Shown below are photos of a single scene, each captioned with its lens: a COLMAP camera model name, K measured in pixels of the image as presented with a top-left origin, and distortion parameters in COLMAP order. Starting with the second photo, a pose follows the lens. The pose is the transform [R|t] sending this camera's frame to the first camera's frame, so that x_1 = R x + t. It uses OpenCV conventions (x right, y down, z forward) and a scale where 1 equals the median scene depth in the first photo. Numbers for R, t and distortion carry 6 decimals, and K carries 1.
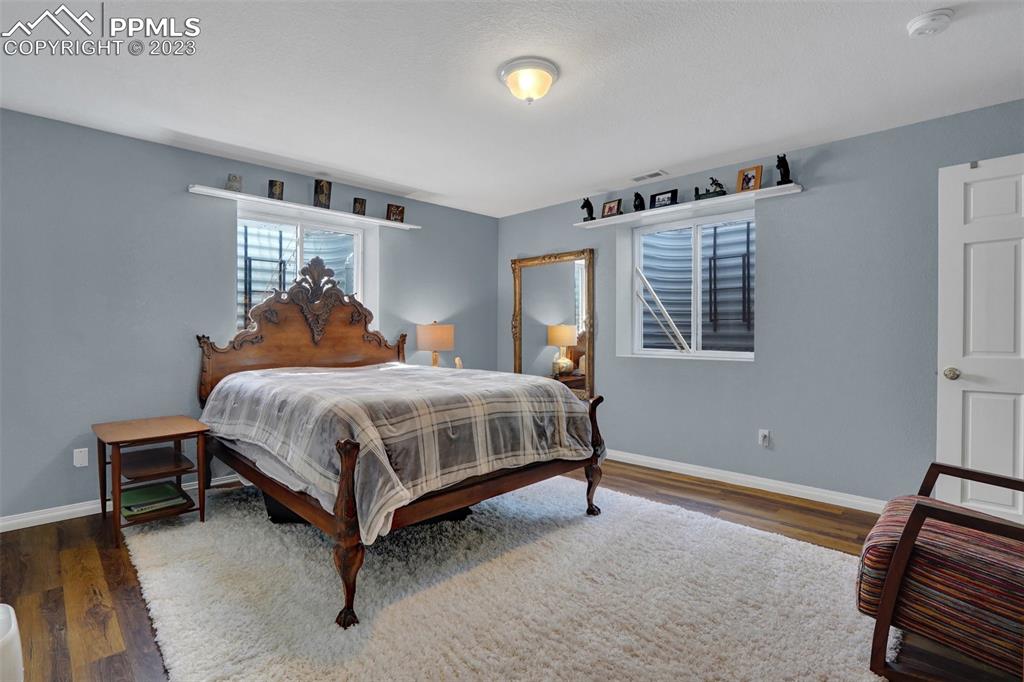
lens RADIAL K [[493.6, 0, 508.0], [0, 493.6, 343.3], [0, 0, 1]] dist [-0.044127, 0.035126]
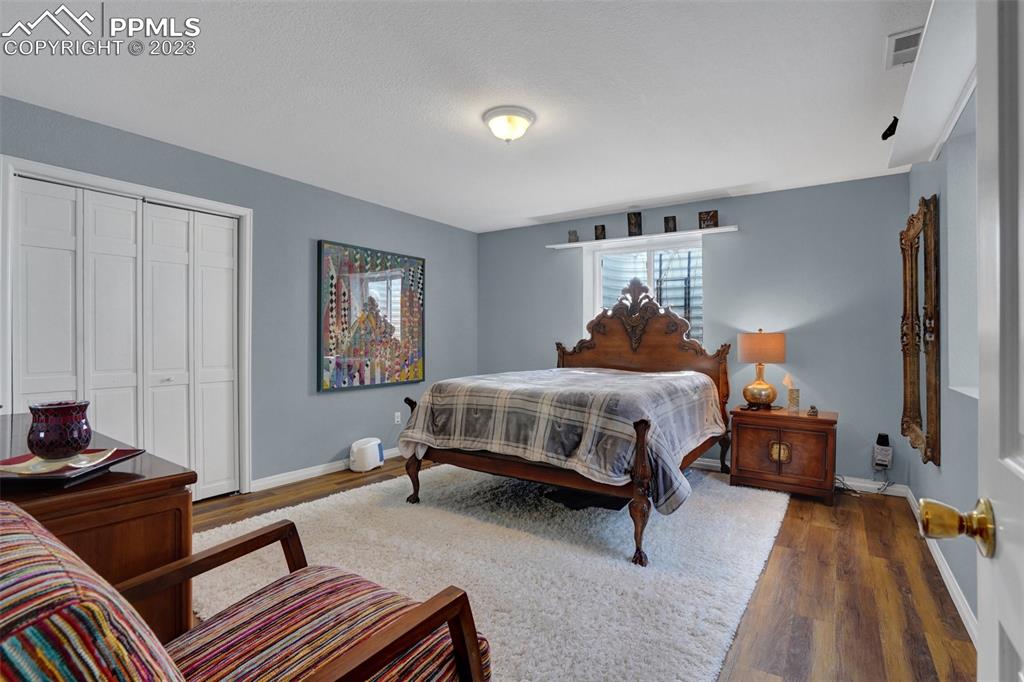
lens RADIAL K [[493.6, 0, 508.0], [0, 493.6, 343.3], [0, 0, 1]] dist [-0.044127, 0.035126]
pose [[0.192184, 0.007122, -0.981333, 0.725674], [-0.030511, 0.999534, 0.001279, -0.008979], [0.980884, 0.029695, 0.192312, 0.479737]]
